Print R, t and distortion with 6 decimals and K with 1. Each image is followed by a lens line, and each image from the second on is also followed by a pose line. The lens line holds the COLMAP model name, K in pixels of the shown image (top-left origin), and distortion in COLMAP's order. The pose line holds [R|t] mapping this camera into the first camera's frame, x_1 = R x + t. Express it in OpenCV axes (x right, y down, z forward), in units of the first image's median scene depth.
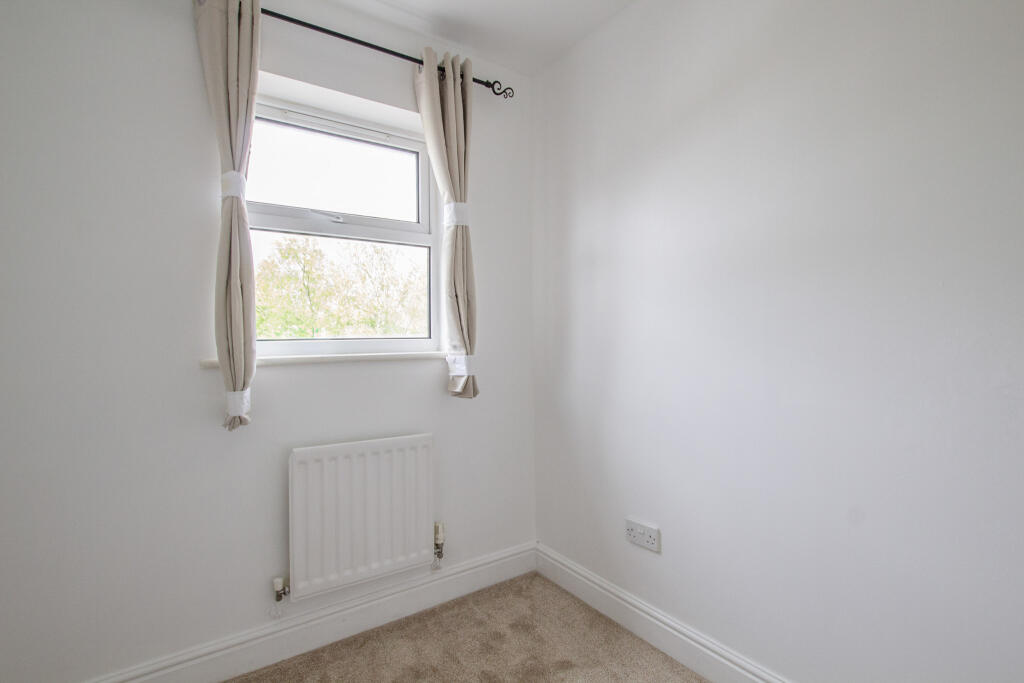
lens RADIAL K [[491.9, 0, 512.0], [0, 491.9, 341.5], [0, 0, 1]] dist [-0.015617, 0.000220]
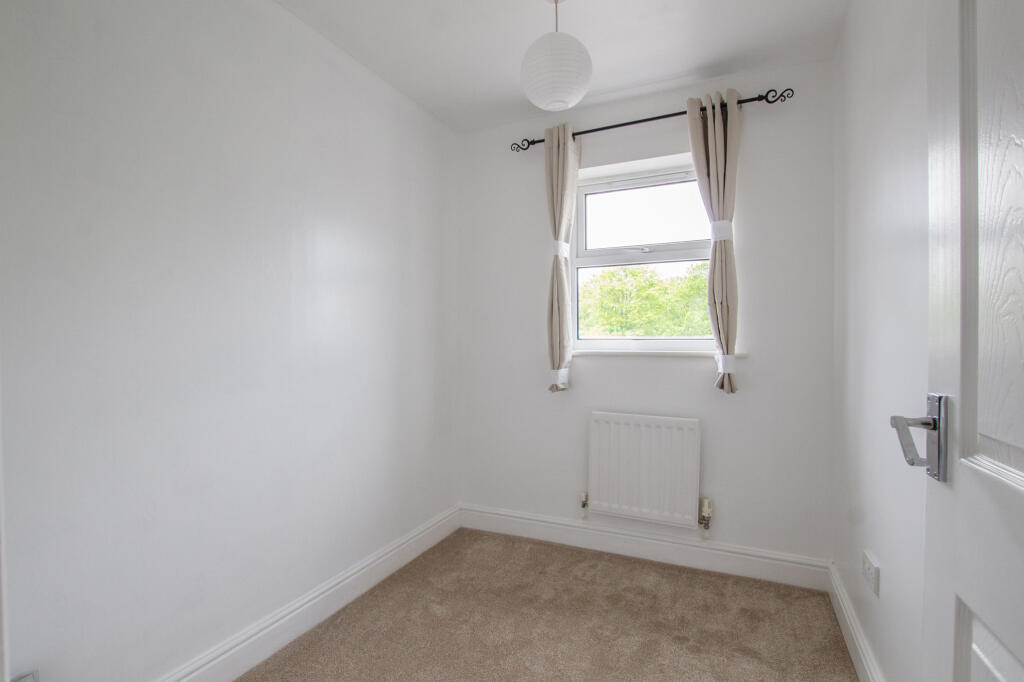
lens RADIAL K [[476.6, 0, 512.0], [0, 476.6, 341.0], [0, 0, 1]] dist [0.001161, 0.000100]
pose [[0.497929, 0.011335, -0.867143, 0.617205], [-0.013258, 0.999897, 0.005458, -0.003597], [0.867116, 0.008779, 0.498029, 0.037314]]
